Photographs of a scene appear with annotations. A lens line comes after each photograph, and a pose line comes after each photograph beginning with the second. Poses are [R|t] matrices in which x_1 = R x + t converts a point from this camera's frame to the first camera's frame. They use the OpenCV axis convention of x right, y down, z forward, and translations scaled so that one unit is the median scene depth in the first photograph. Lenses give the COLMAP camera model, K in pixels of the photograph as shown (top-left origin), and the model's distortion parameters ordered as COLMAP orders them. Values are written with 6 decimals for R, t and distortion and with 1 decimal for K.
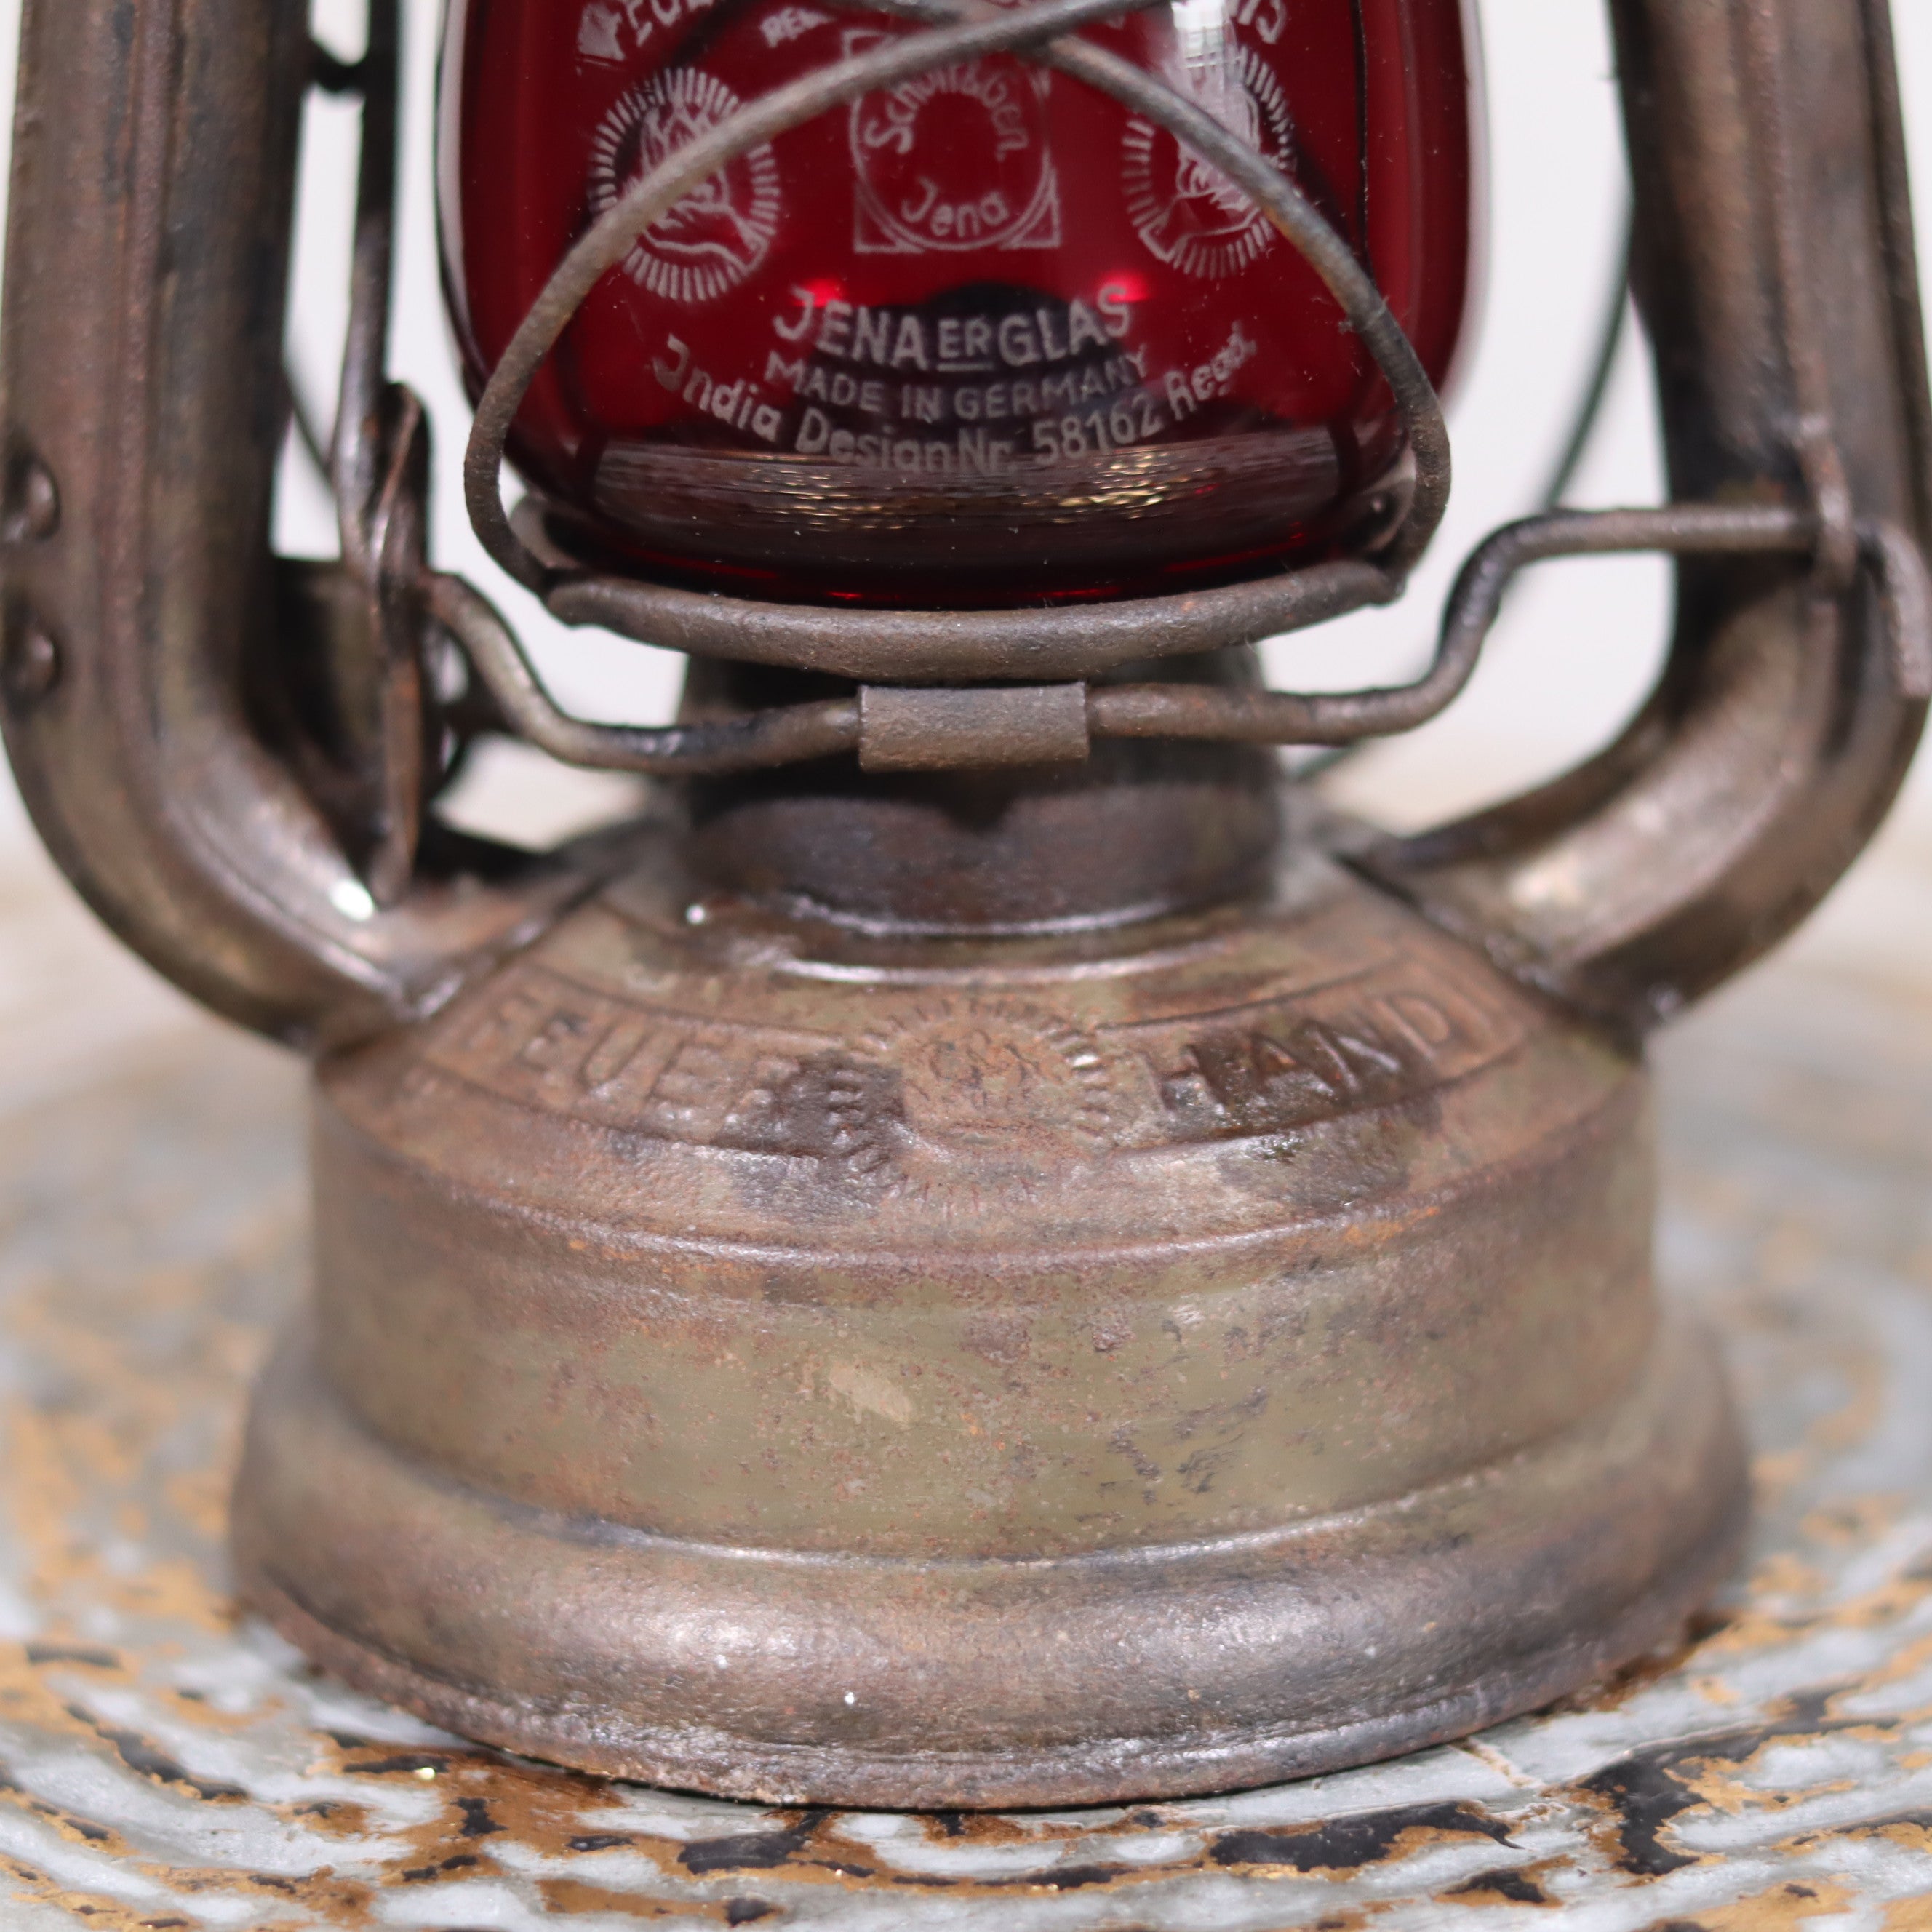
lens RADIAL K [[7650.4, 0, 966.0], [0, 7650.4, 966.0], [0, 0, 1]] dist [-0.088682, -1.678147]
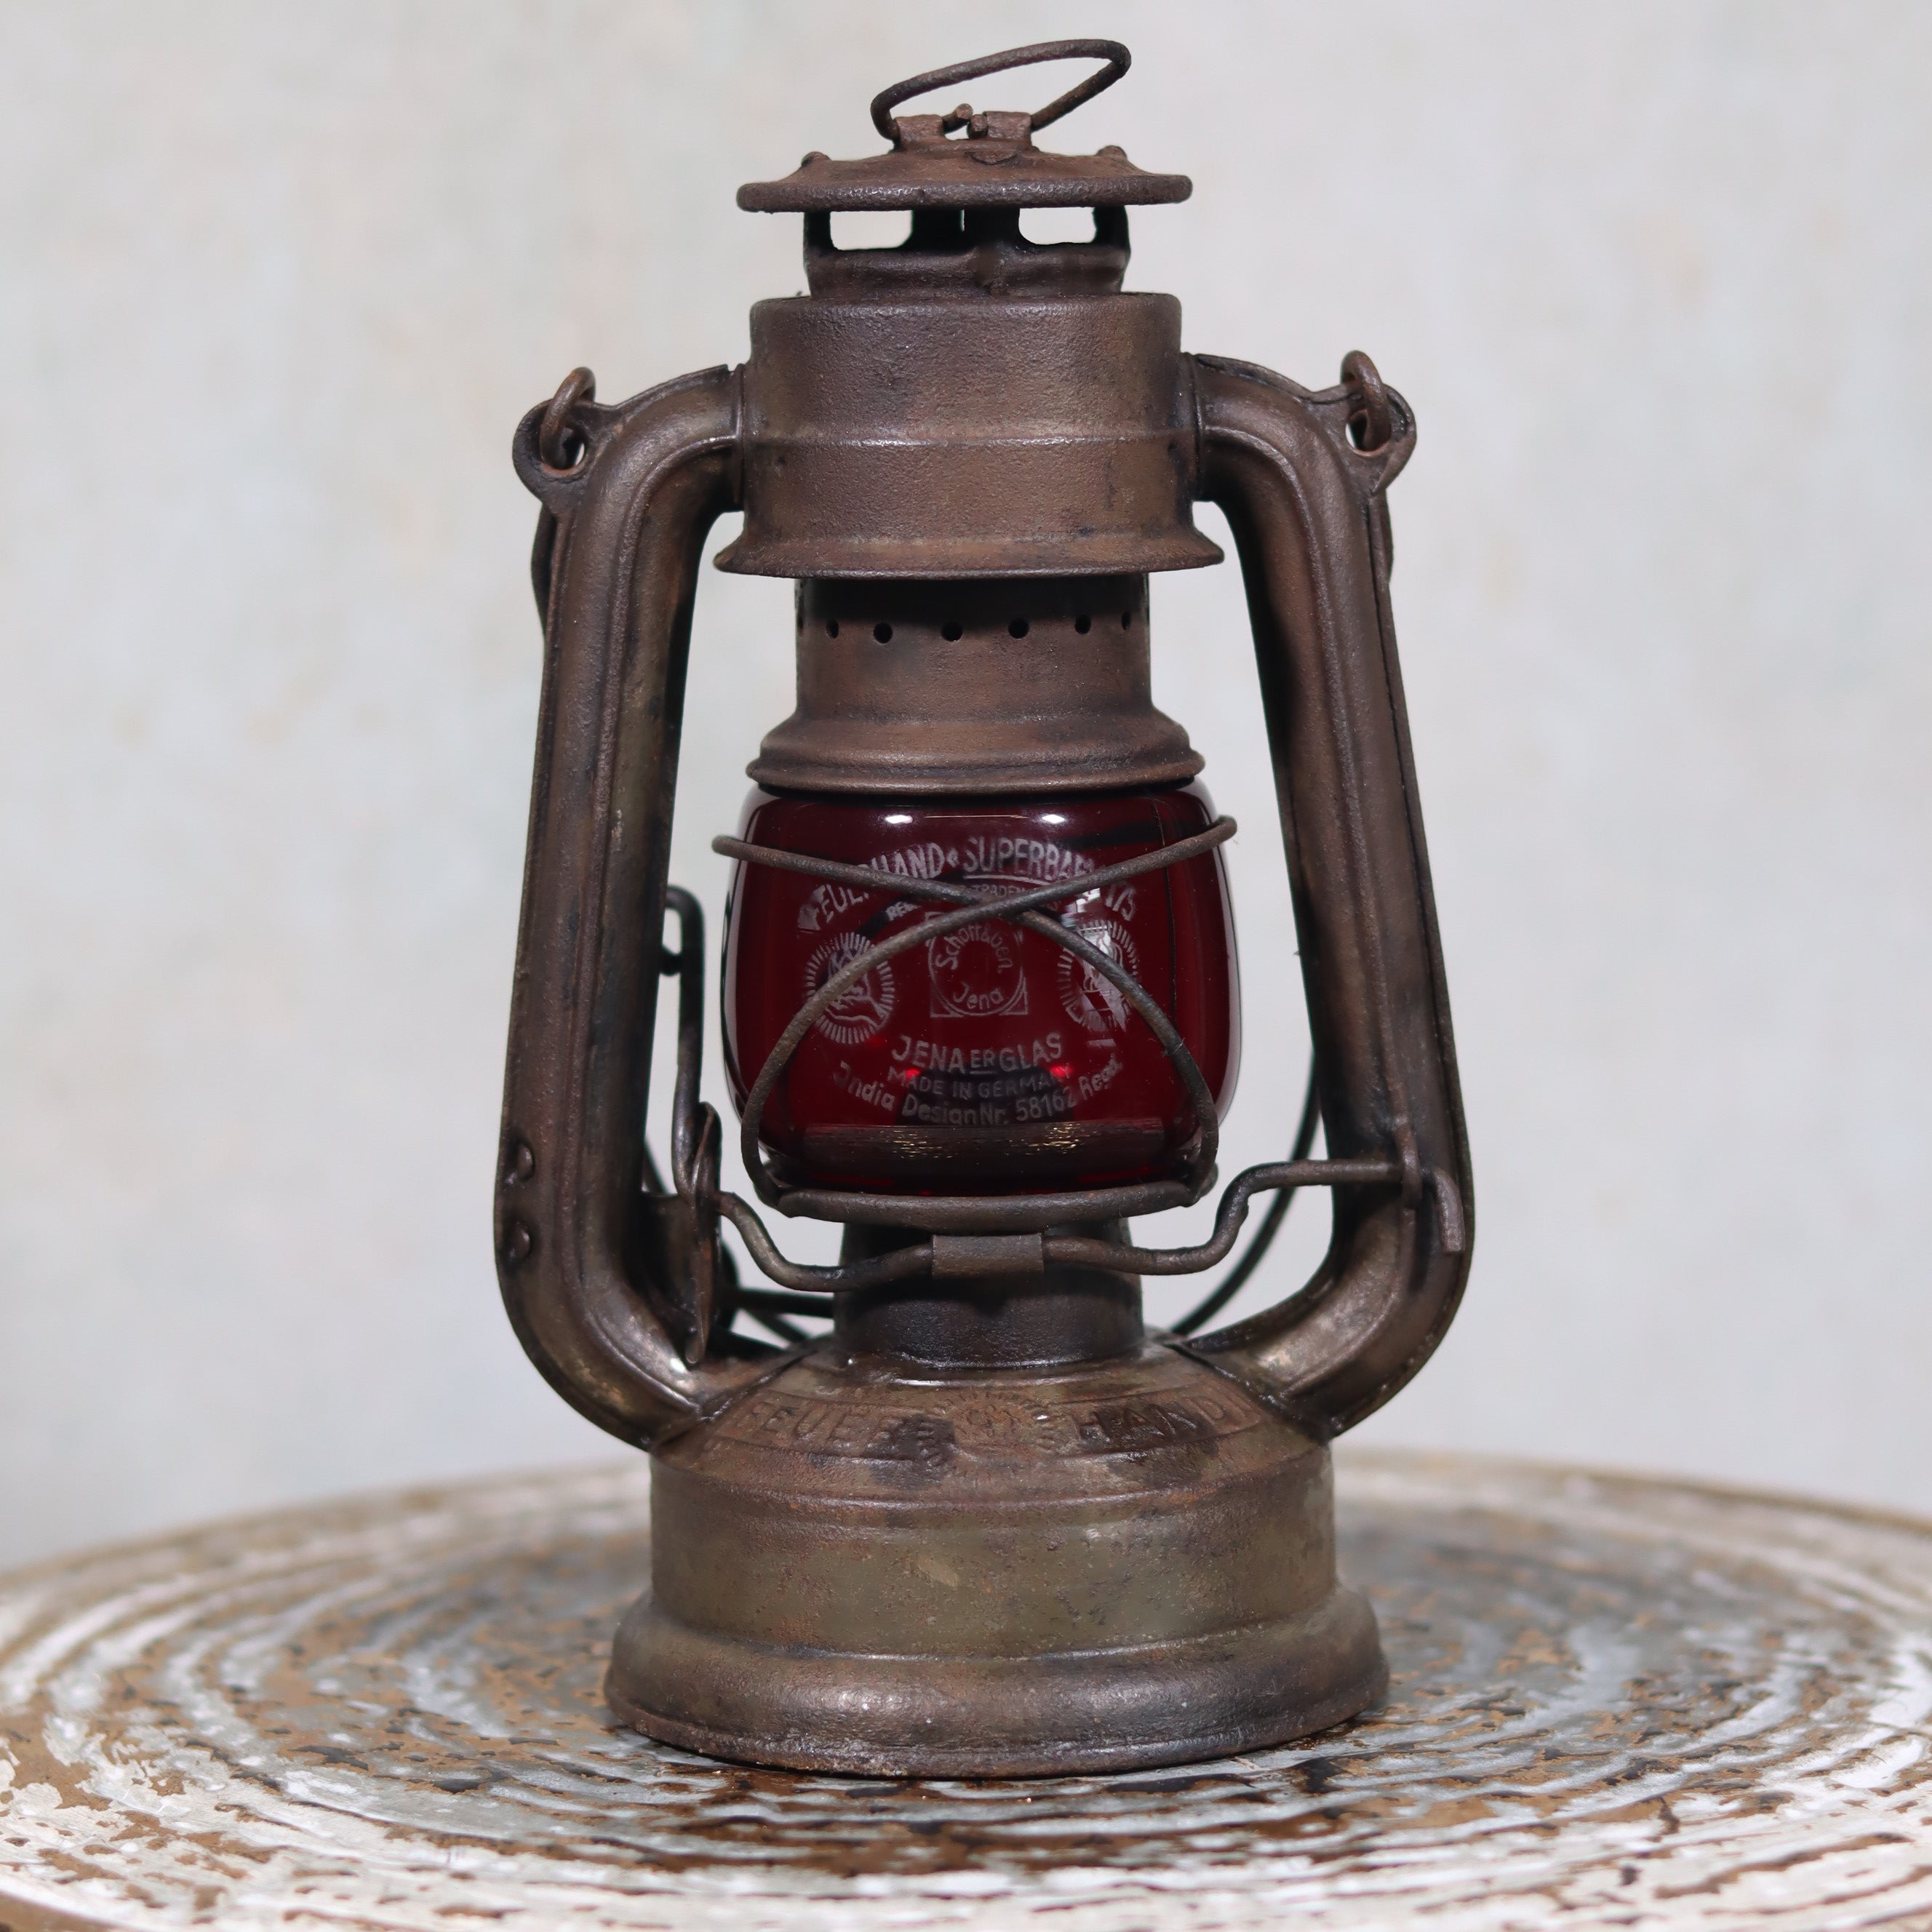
lens RADIAL K [[7650.4, 0, 966.0], [0, 7650.4, 966.0], [0, 0, 1]] dist [-0.088682, -1.678147]
pose [[0.999996, -0.002790, 0.000160, -0.004950], [0.002771, 0.982591, -0.185762, 0.276582], [0.000361, 0.185762, 0.982595, -1.044617]]
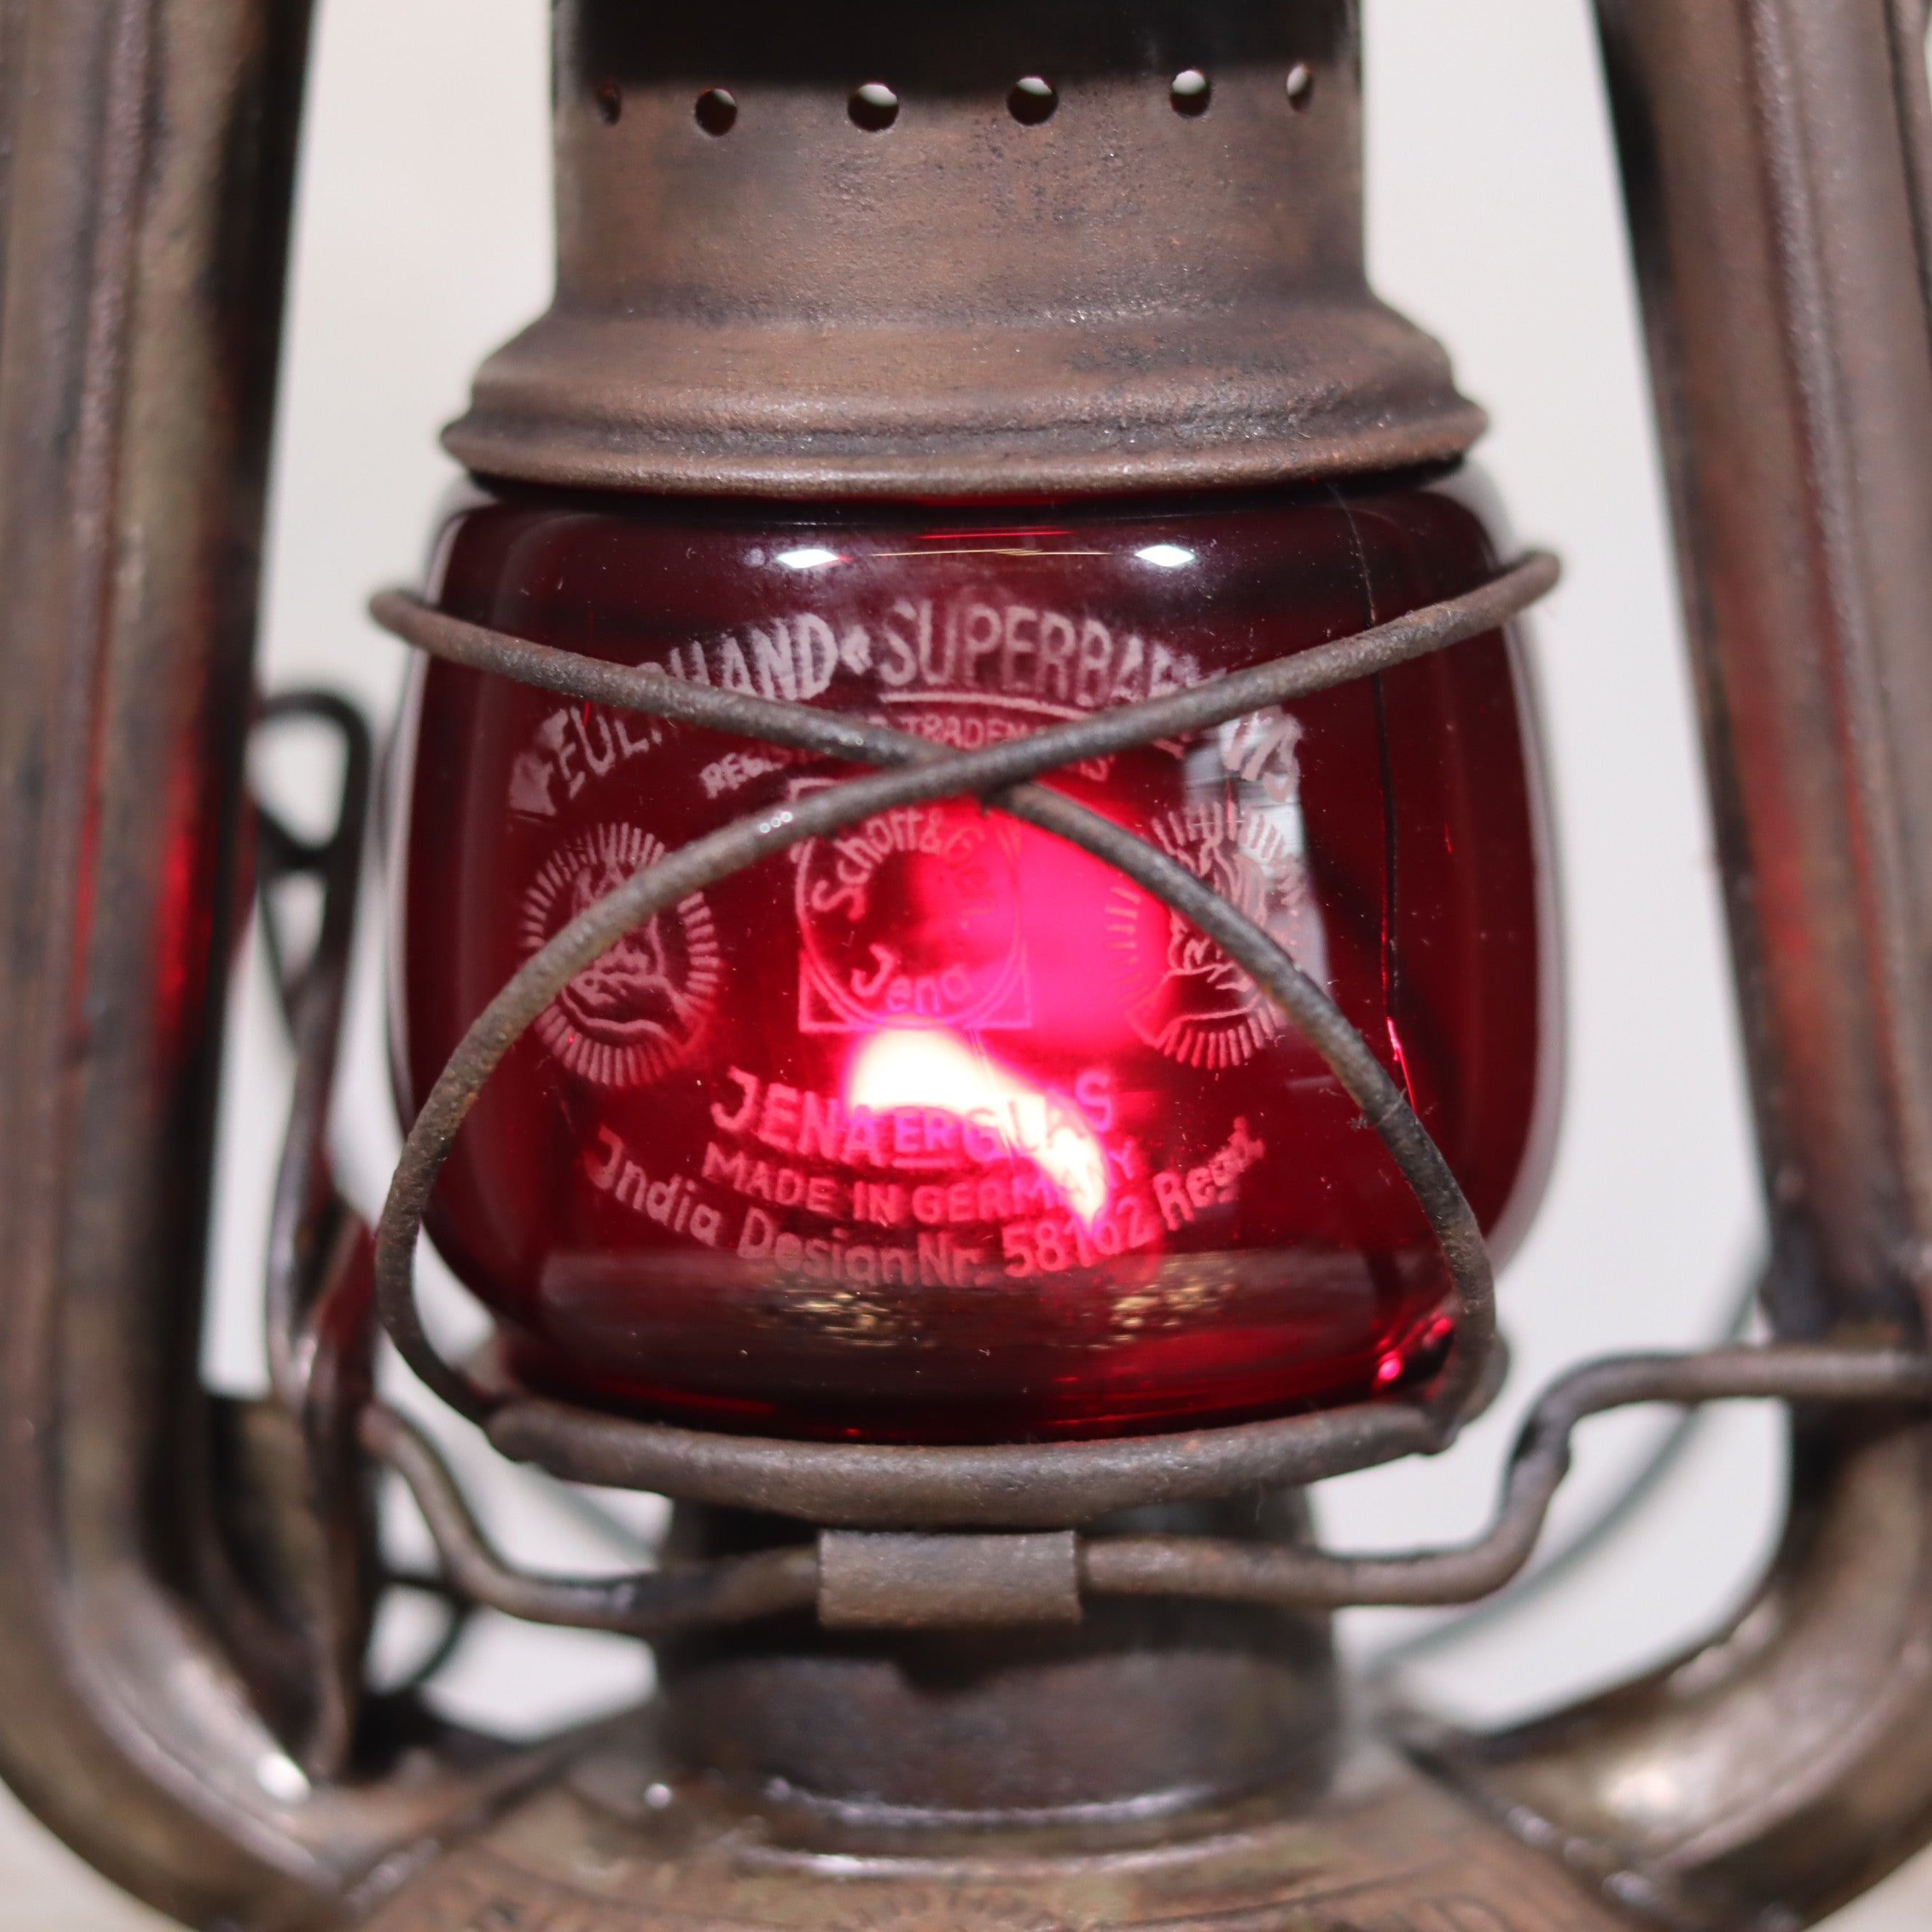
lens RADIAL K [[7650.4, 0, 966.0], [0, 7650.4, 966.0], [0, 0, 1]] dist [-0.088682, -1.678147]
pose [[0.995846, 0.010595, -0.090437, 0.082106], [-0.022717, 0.990710, -0.134084, 0.016792], [0.088176, 0.135581, 0.986835, 0.125037]]
